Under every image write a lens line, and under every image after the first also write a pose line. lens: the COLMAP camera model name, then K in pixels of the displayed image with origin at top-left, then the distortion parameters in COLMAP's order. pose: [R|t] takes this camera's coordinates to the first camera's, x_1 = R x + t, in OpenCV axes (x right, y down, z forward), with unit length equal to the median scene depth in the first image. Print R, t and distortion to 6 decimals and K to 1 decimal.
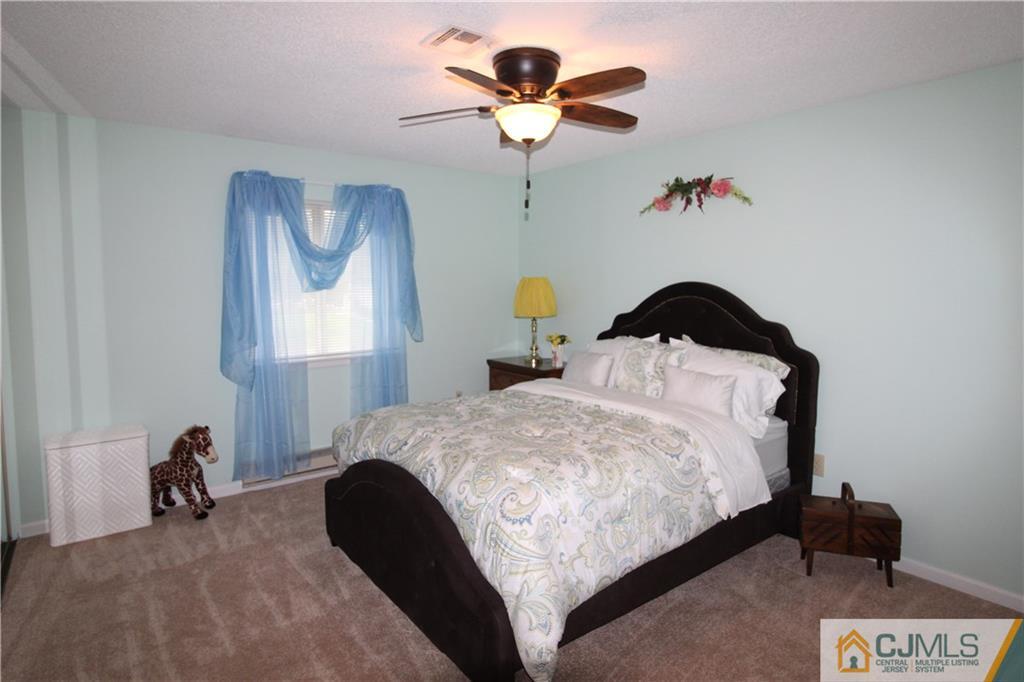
lens RADIAL K [[560.8, 0, 508.5], [0, 560.8, 323.9], [0, 0, 1]] dist [0.013787, -0.017598]
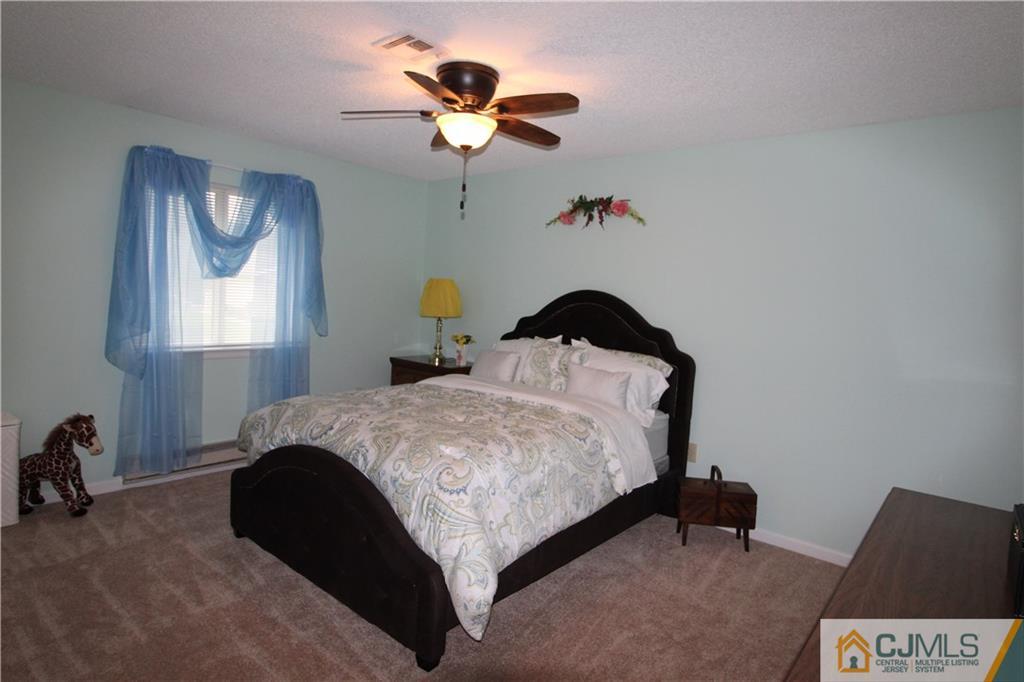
lens RADIAL K [[560.8, 0, 508.5], [0, 560.8, 323.9], [0, 0, 1]] dist [0.013787, -0.017598]
pose [[0.976194, 0.044460, 0.212295, -0.087413], [-0.040775, 0.998933, -0.021705, 0.030558], [-0.213034, 0.012532, 0.976965, -0.063737]]
